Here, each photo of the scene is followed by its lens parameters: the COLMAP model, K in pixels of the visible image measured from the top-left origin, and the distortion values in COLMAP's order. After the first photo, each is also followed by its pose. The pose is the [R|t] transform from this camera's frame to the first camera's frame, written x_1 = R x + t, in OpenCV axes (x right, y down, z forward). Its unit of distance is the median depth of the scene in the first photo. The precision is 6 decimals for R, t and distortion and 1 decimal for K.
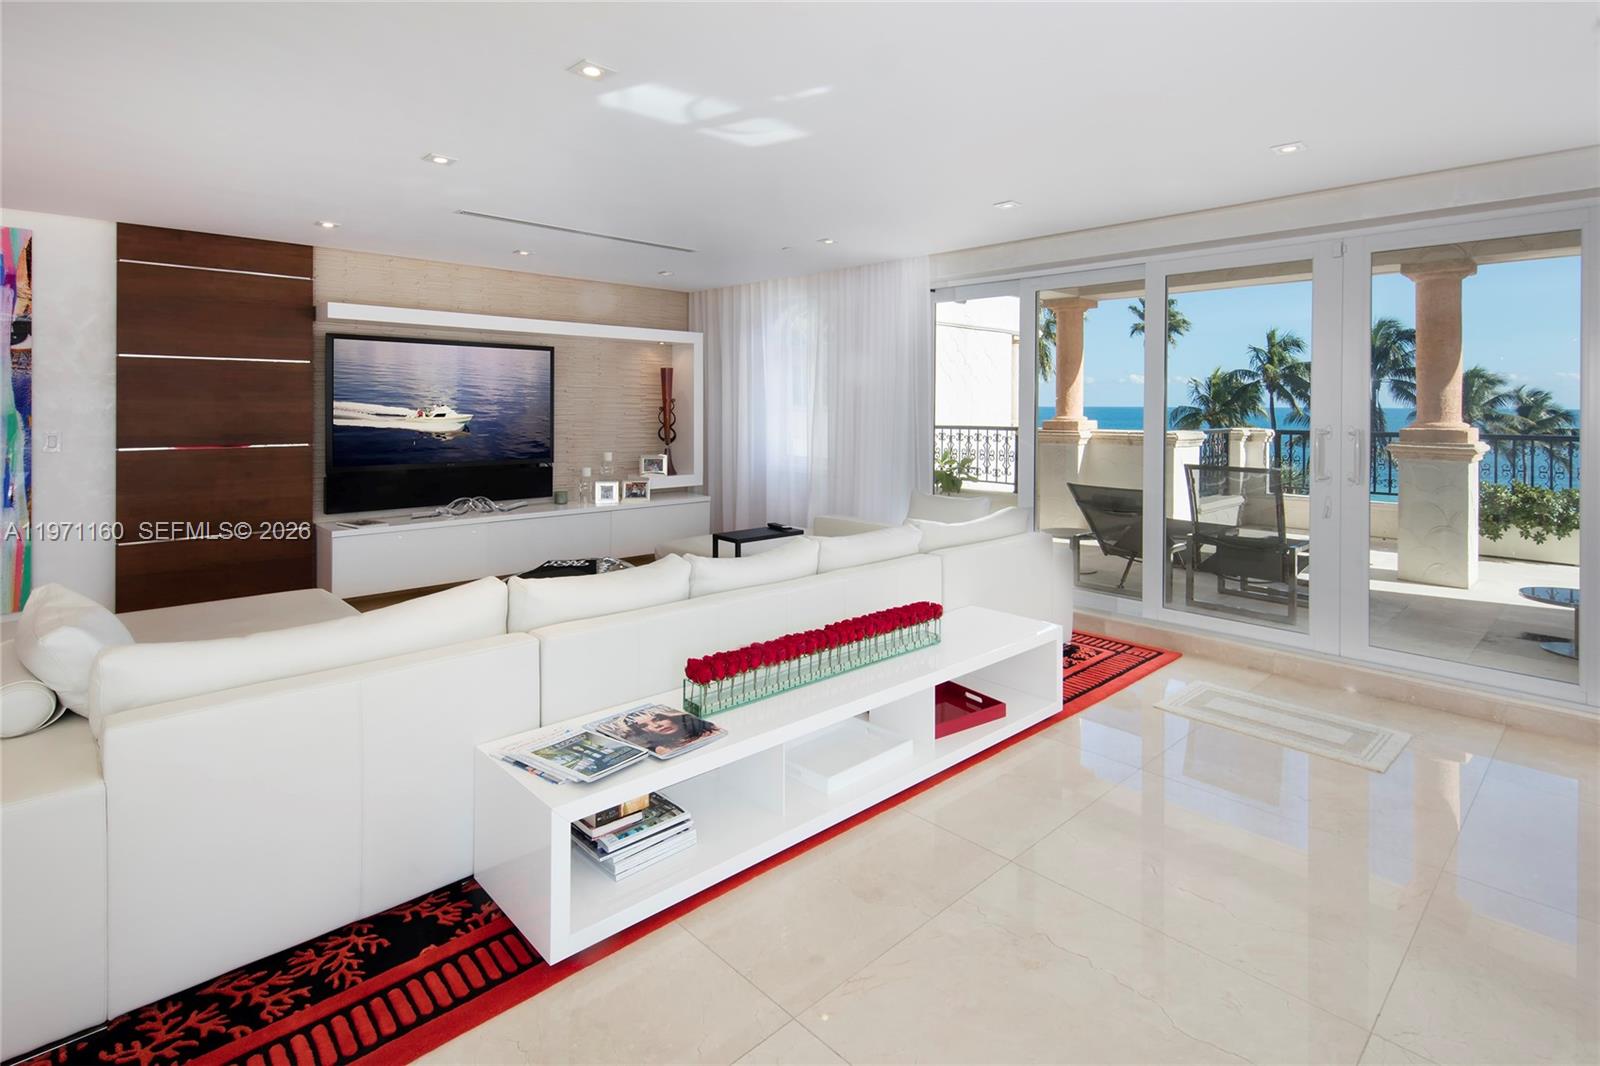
lens RADIAL K [[799.6, 0, 794.3], [0, 799.6, 410.0], [0, 0, 1]] dist [0.003737, -0.000907]
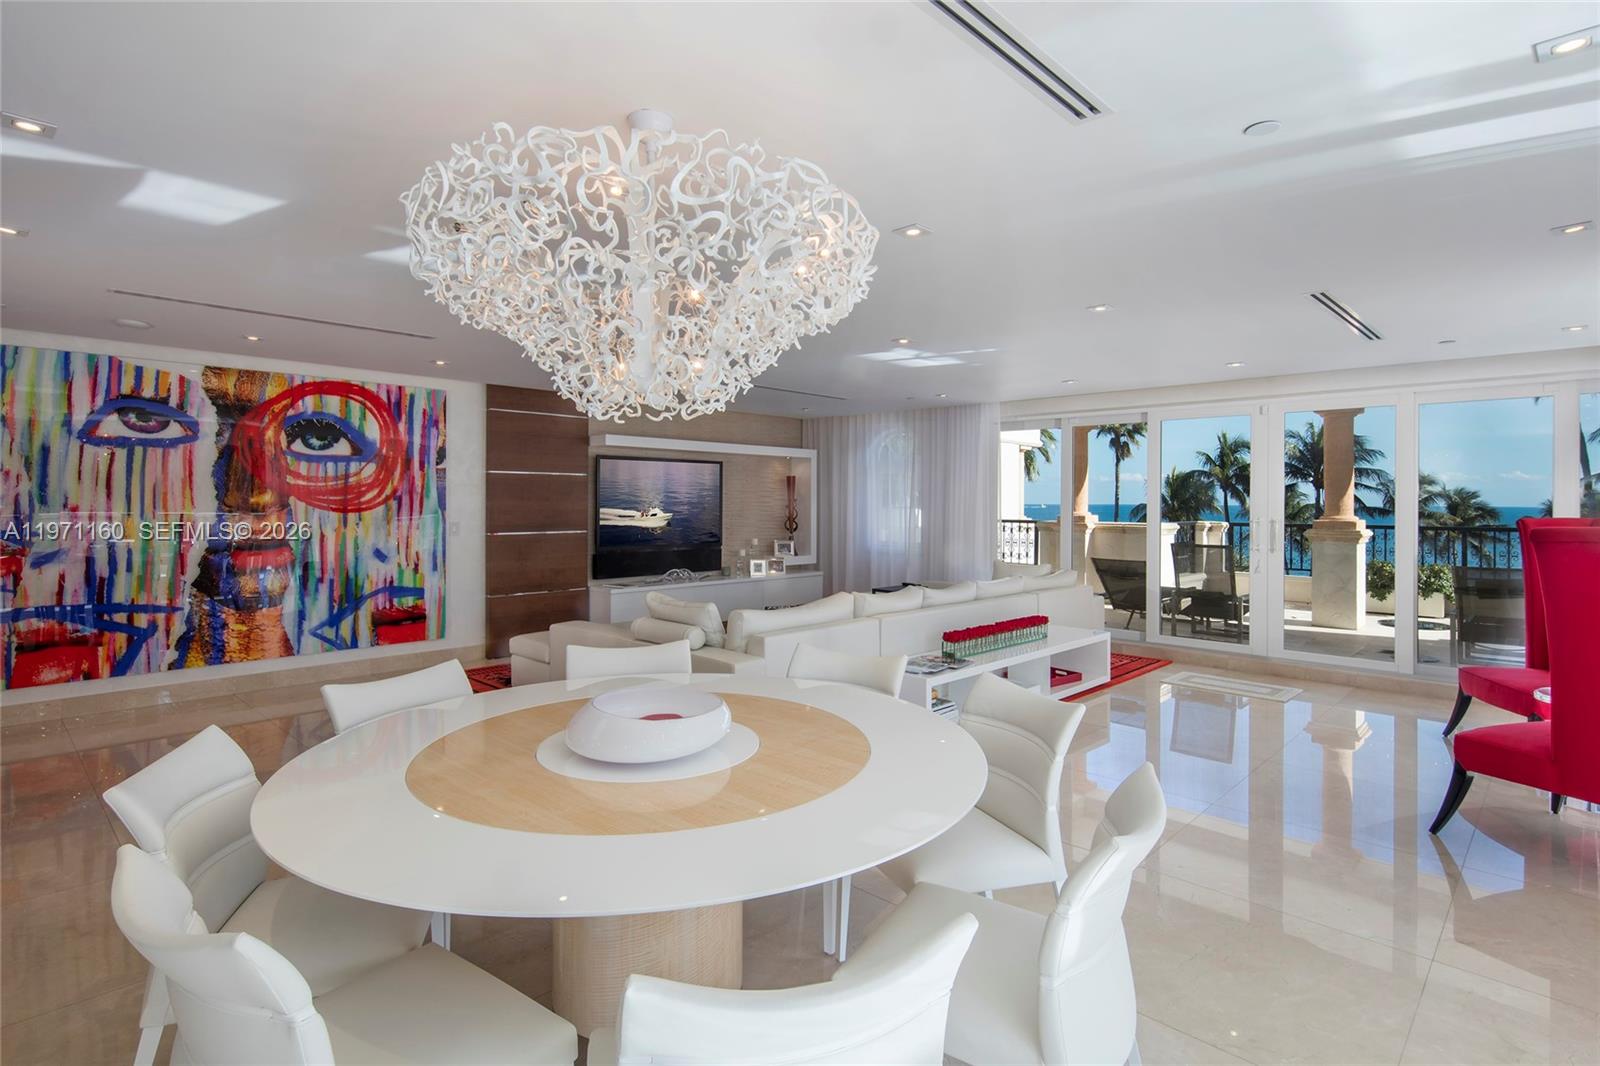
lens RADIAL K [[812.2, 0, 798.5], [0, 812.2, 505.5], [0, 0, 1]] dist [0.003772, -0.000497]
pose [[0.998531, -0.000186, 0.054183, -0.263121], [0.000325, 0.999997, -0.002567, 0.000391], [-0.054182, 0.002581, 0.998528, -0.436601]]
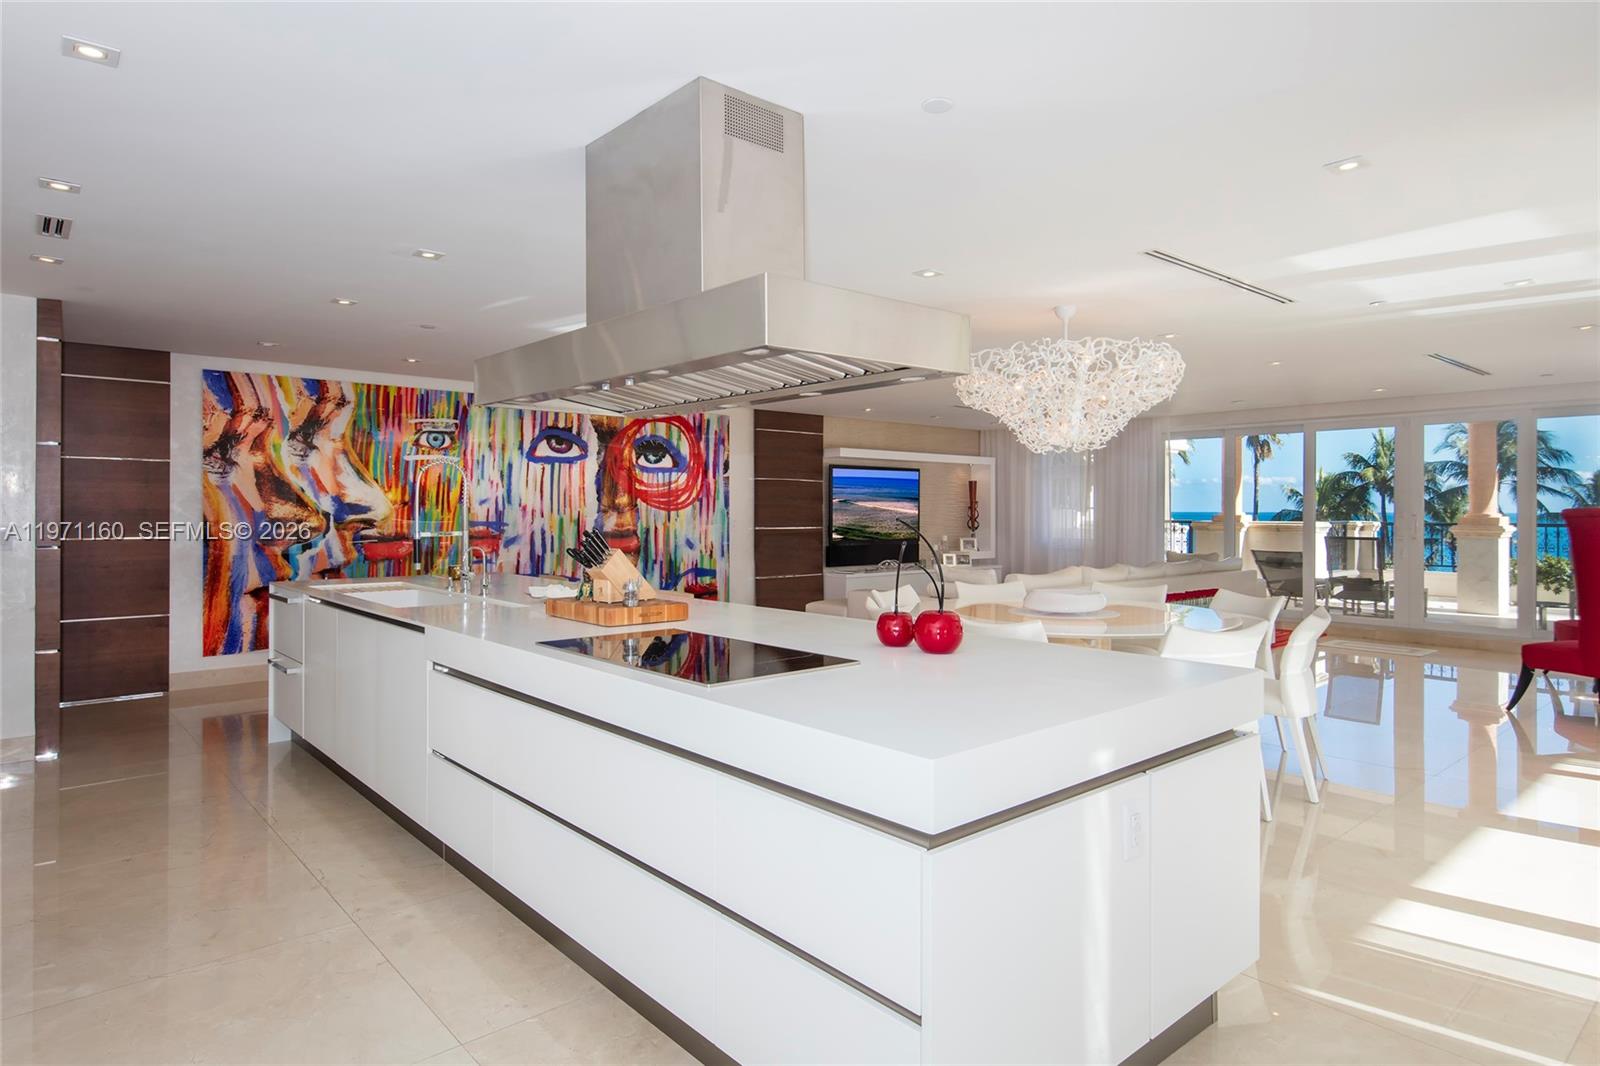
lens RADIAL K [[920.6, 0, 795.4], [0, 920.6, 512.9], [0, 0, 1]] dist [0.003630, -0.000209]
pose [[0.999488, -0.003454, -0.031821, -0.526413], [0.003318, 0.999985, -0.004316, 0.017604], [0.031836, 0.004208, 0.999484, -0.913907]]
